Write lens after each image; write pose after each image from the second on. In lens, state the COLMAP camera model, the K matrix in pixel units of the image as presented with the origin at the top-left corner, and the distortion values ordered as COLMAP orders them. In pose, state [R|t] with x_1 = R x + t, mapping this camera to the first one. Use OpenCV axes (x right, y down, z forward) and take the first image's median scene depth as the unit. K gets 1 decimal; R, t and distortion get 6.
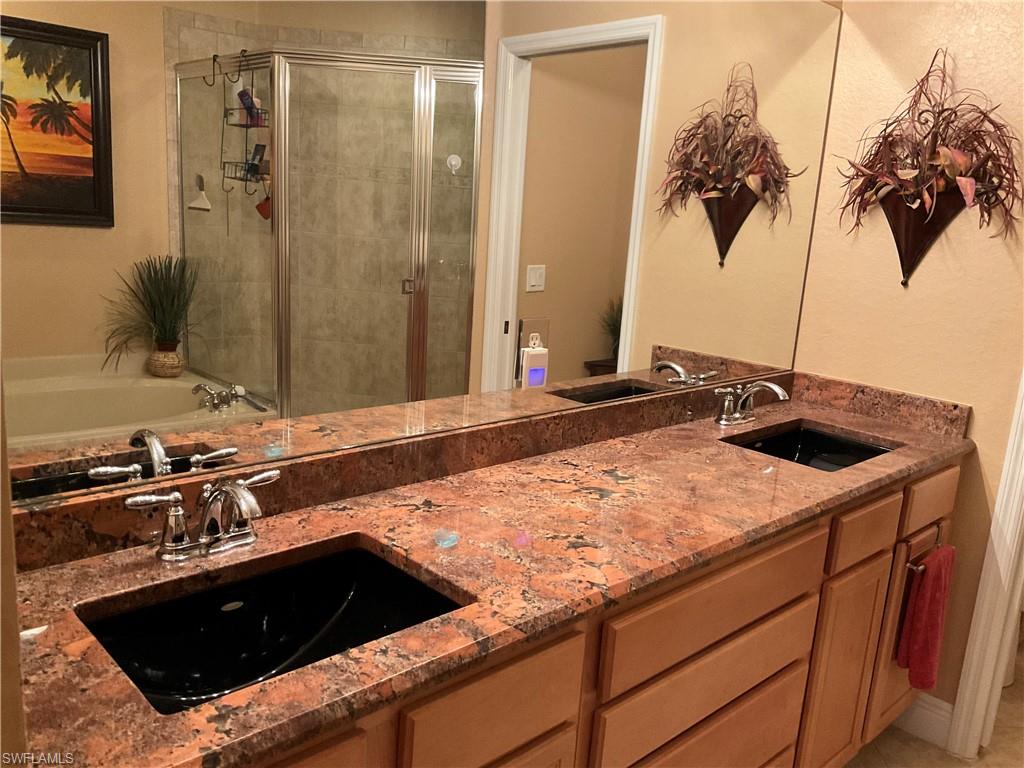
lens RADIAL K [[850.2, 0, 512.7], [0, 850.2, 381.9], [0, 0, 1]] dist [0.049645, -0.089611]
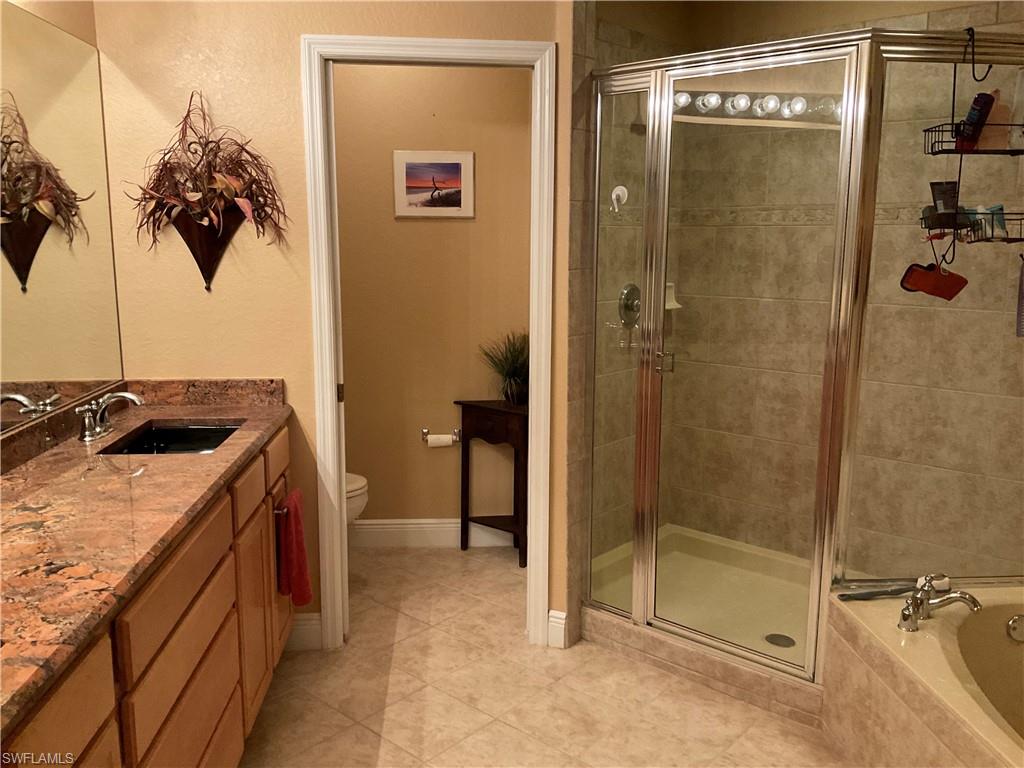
lens RADIAL K [[850.2, 0, 512.0], [0, 850.2, 386.4], [0, 0, 1]] dist [0.049645, -0.089611]
pose [[0.638583, -0.200756, 0.742906, -0.189232], [0.199158, 0.975597, 0.092445, -0.008922], [-0.743336, 0.088922, 0.662982, -0.086763]]
